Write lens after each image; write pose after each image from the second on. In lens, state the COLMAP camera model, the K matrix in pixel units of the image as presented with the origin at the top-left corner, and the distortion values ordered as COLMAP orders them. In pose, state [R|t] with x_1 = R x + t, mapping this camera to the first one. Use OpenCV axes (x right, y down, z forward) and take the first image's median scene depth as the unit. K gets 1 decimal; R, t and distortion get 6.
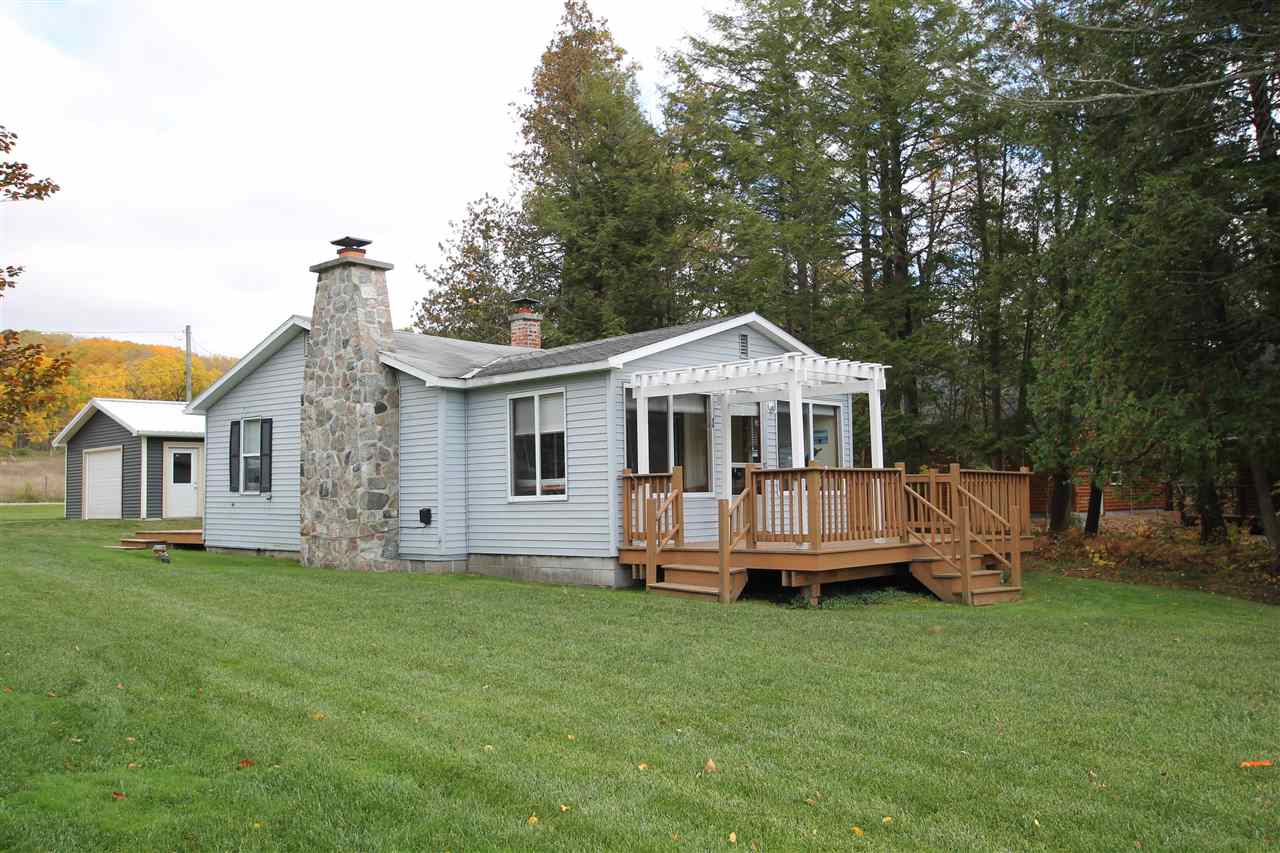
lens RADIAL K [[1155.9, 0, 640.9], [0, 1155.9, 432.3], [0, 0, 1]] dist [-0.002088, 0.000796]
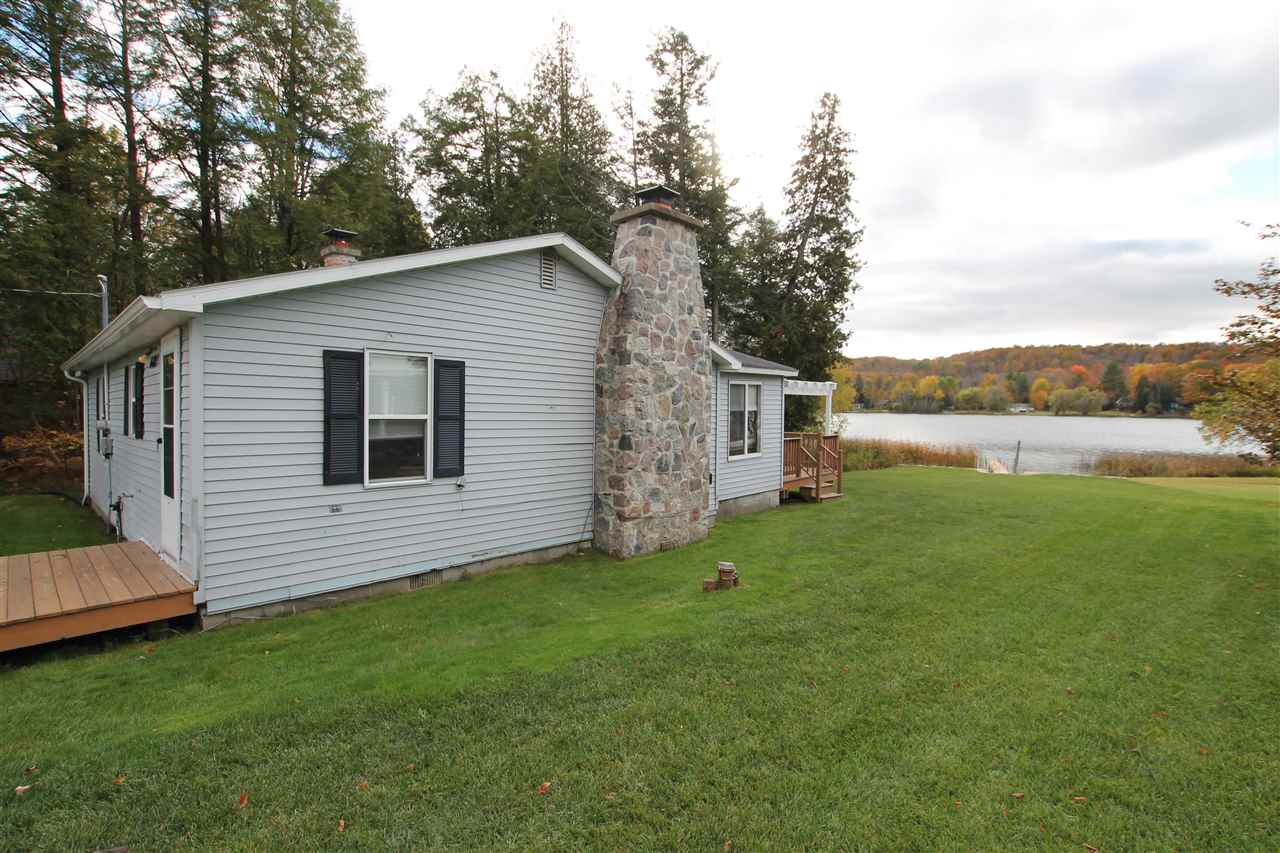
lens RADIAL K [[601.2, 0, 639.1], [0, 601.2, 424.0], [0, 0, 1]] dist [-0.019161, -0.000785]
pose [[-0.017838, -0.015091, 0.999727, -0.746757], [-0.063126, 0.997908, 0.013937, 0.013500], [-0.997846, -0.062860, -0.018753, 1.033517]]
